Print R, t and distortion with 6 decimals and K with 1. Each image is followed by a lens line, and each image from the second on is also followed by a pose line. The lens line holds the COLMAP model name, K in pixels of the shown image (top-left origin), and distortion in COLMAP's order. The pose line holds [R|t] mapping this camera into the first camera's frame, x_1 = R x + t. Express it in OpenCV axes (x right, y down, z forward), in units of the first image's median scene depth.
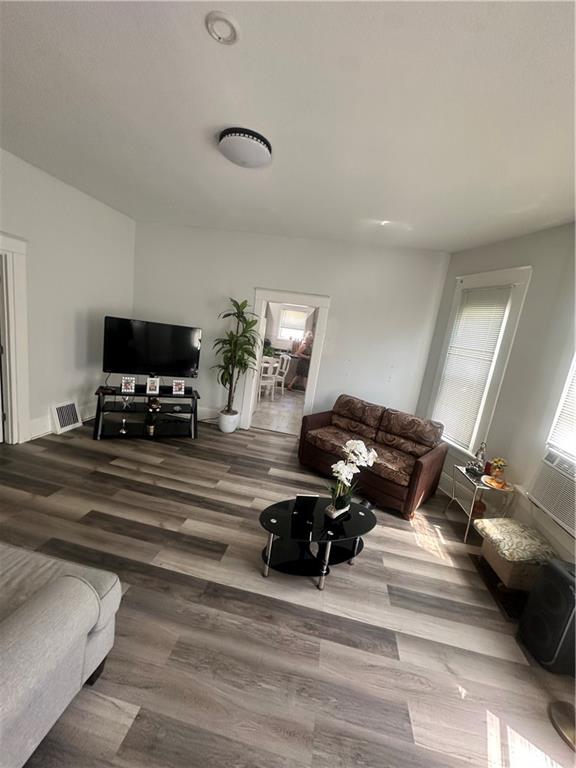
lens RADIAL K [[303.5, 0, 286.8], [0, 303.5, 385.0], [0, 0, 1]] dist [-0.000780, 0.000076]
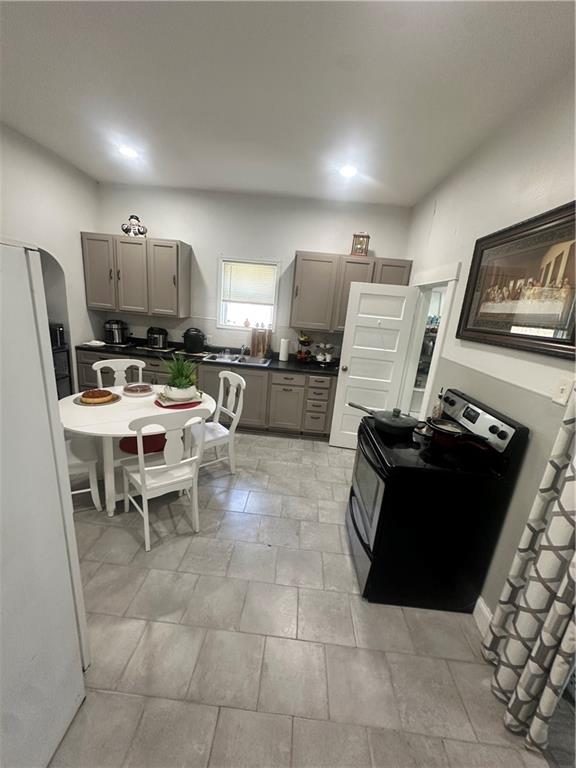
lens RADIAL K [[303.5, 0, 283.2], [0, 303.5, 387.1], [0, 0, 1]] dist [-0.000780, 0.000076]
pose [[0.993246, -0.082719, 0.081358, 0.054805], [0.075402, 0.993153, 0.089229, -0.224883], [-0.088182, -0.082492, 0.992683, 1.248488]]
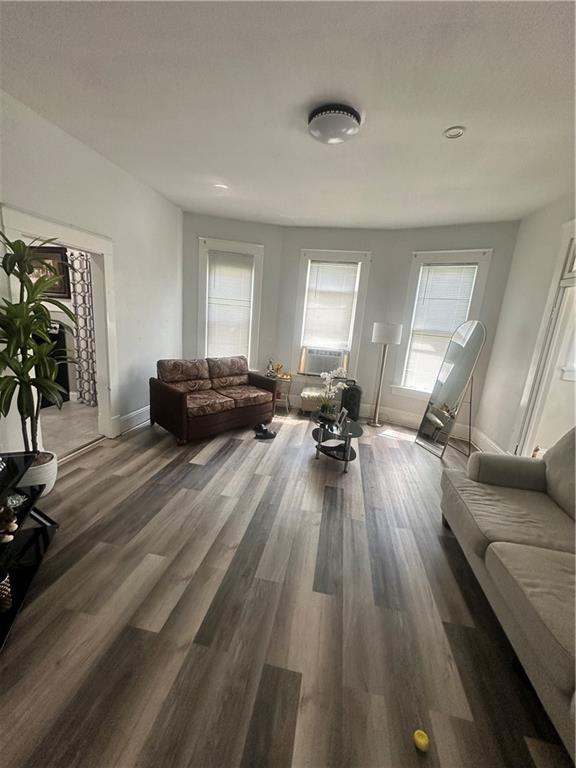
lens RADIAL K [[303.5, 0, 286.0], [0, 303.5, 383.7], [0, 0, 1]] dist [-0.000780, 0.000076]
pose [[0.036666, -0.352075, 0.935253, -0.780959], [0.121660, 0.930494, 0.345514, -0.199979], [-0.991894, 0.101115, 0.076951, 0.659767]]
